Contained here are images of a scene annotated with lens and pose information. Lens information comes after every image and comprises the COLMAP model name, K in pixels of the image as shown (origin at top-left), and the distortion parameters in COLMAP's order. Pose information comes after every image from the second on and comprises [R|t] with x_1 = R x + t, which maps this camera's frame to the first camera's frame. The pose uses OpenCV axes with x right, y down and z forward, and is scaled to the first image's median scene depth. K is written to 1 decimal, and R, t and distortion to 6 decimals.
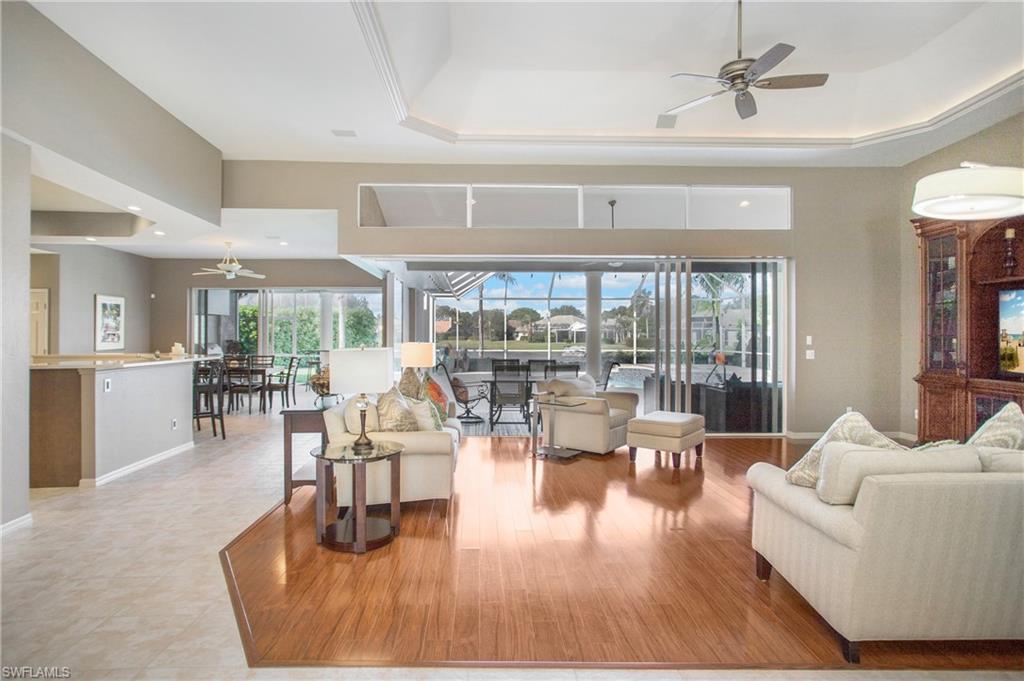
lens RADIAL K [[540.3, 0, 495.2], [0, 540.3, 334.6], [0, 0, 1]] dist [-0.000416, 0.000464]
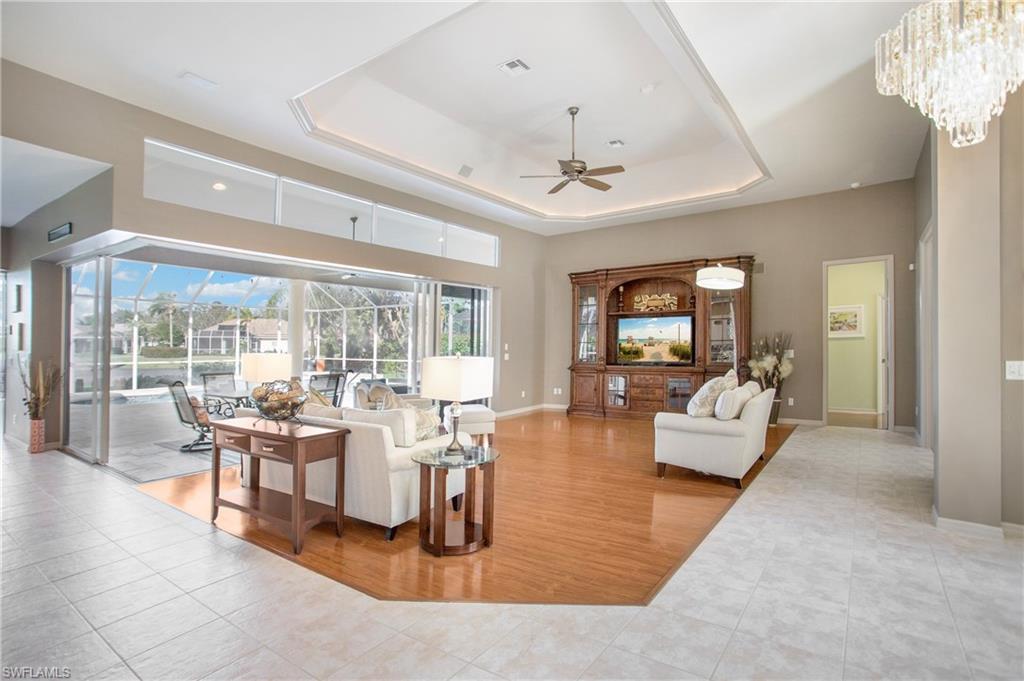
lens RADIAL K [[505.6, 0, 544.4], [0, 505.6, 345.9], [0, 0, 1]] dist [-0.000414, -0.000366]
pose [[0.585541, -0.008646, 0.810597, -0.557733], [0.004932, 0.999963, 0.007103, -0.001311], [-0.810628, -0.000162, 0.585561, 0.179048]]
